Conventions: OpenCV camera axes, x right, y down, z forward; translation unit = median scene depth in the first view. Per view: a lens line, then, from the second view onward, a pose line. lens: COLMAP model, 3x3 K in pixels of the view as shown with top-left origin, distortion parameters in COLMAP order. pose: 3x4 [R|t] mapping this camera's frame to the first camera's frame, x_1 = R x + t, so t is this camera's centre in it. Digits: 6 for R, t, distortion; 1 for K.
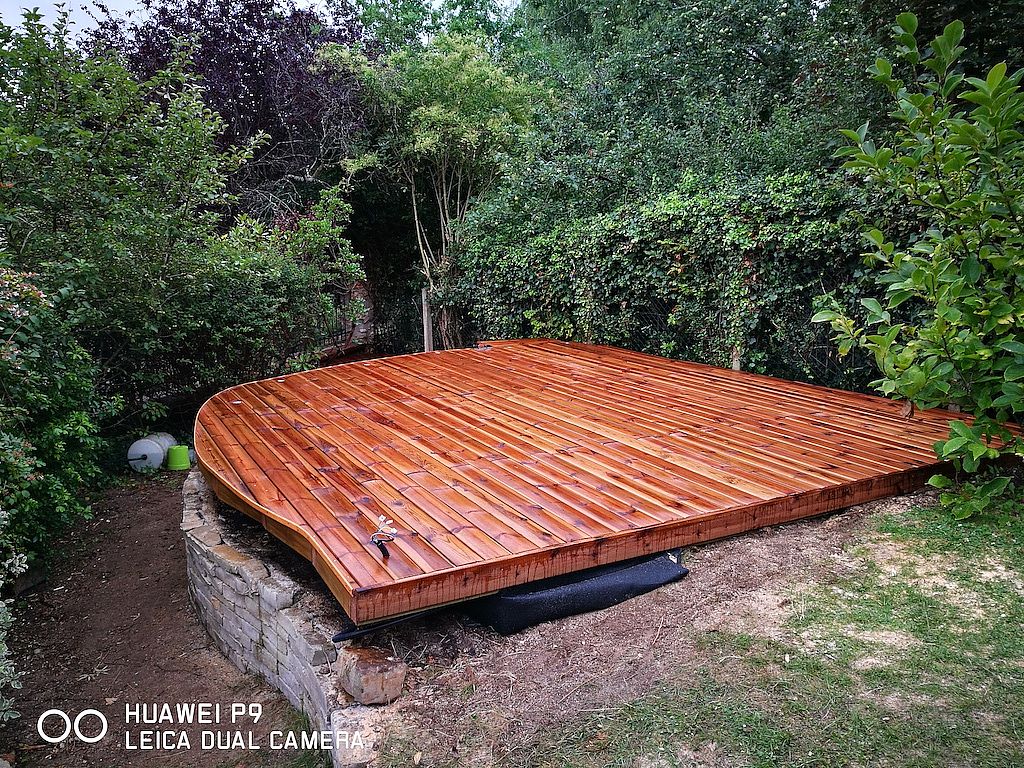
lens RADIAL K [[859.6, 0, 515.8], [0, 859.6, 383.4], [0, 0, 1]] dist [0.024943, -0.014450]
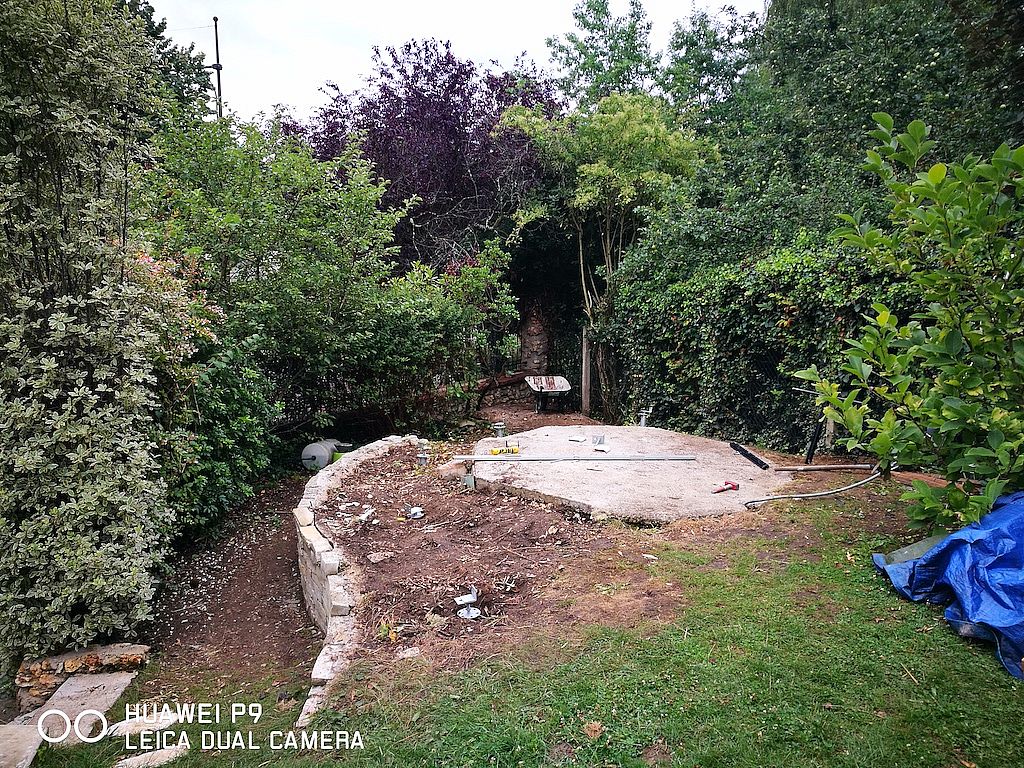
lens RADIAL K [[859.6, 0, 511.6], [0, 859.6, 393.6], [0, 0, 1]] dist [0.024943, -0.014450]
pose [[0.959244, 0.057789, -0.276606, 0.140639], [-0.062689, 0.997993, -0.008897, -0.011235], [0.275537, 0.025874, 0.960942, -0.095647]]
